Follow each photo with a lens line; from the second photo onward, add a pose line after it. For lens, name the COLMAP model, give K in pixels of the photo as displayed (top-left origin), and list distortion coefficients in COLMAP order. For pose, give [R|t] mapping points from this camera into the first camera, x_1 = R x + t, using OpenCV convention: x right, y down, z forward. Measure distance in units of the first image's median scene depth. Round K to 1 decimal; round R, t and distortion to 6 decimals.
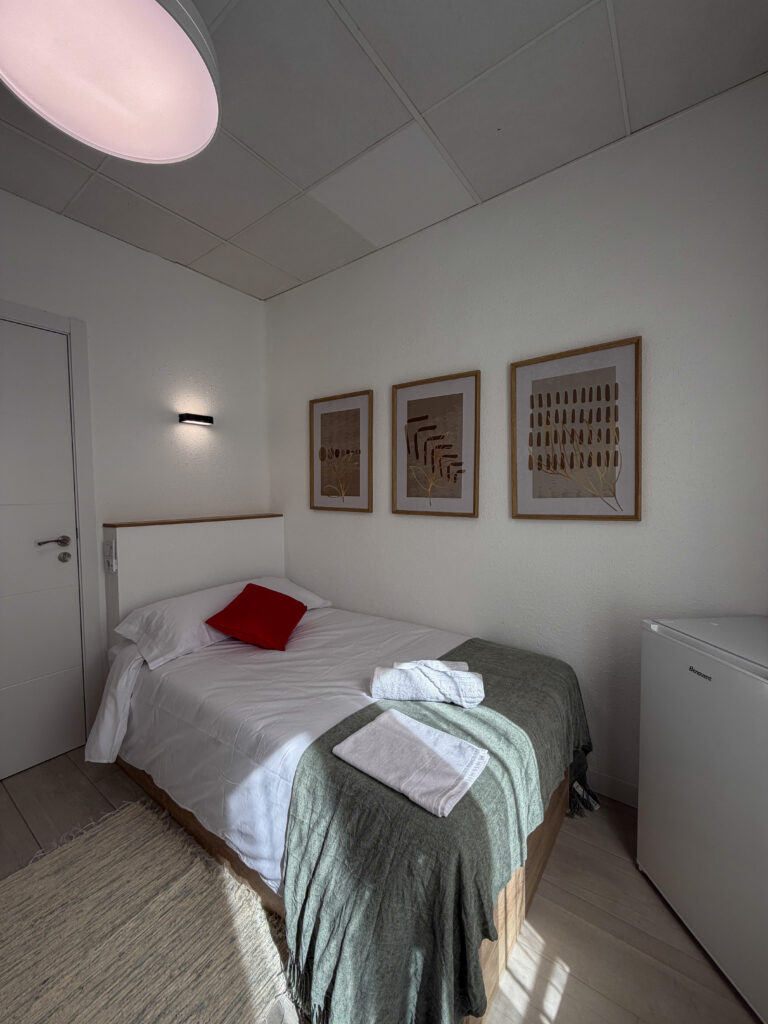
lens RADIAL K [[409.4, 0, 383.6], [0, 409.4, 509.6], [0, 0, 1]] dist [0.002859, -0.000906]
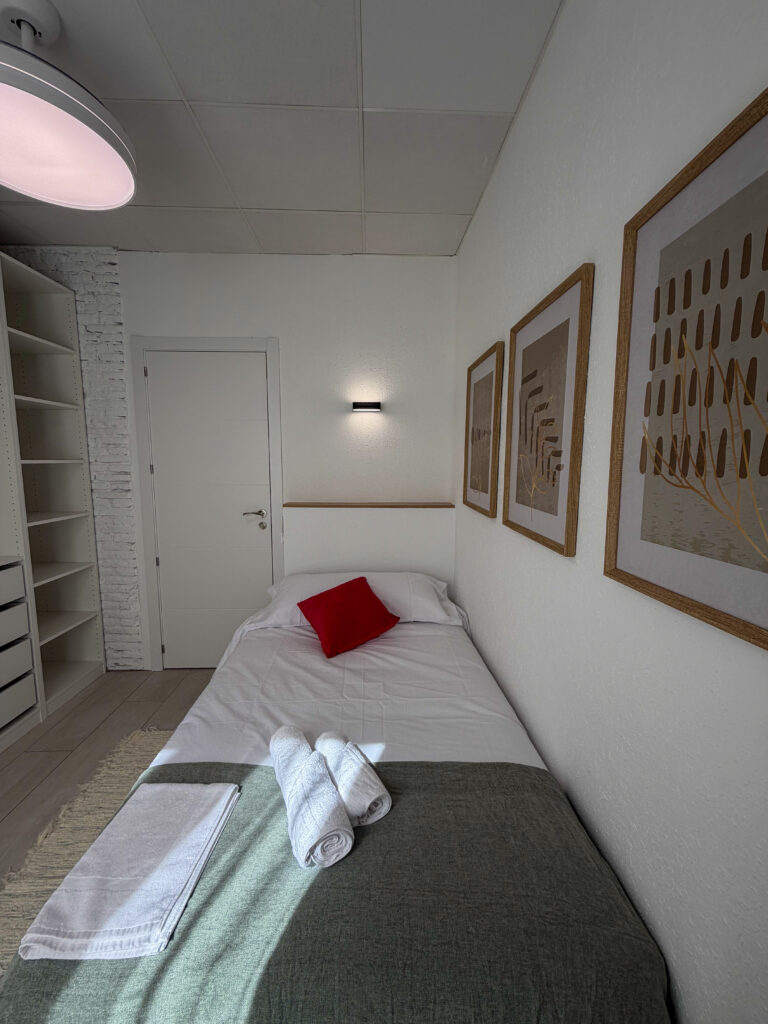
lens RADIAL K [[409.4, 0, 384.4], [0, 409.4, 509.7], [0, 0, 1]] dist [0.002859, -0.000906]
pose [[0.622202, 0.104665, -0.775829, 0.535641], [-0.048447, 0.994271, 0.095281, -0.087851], [0.781356, -0.021697, 0.623708, 0.537530]]
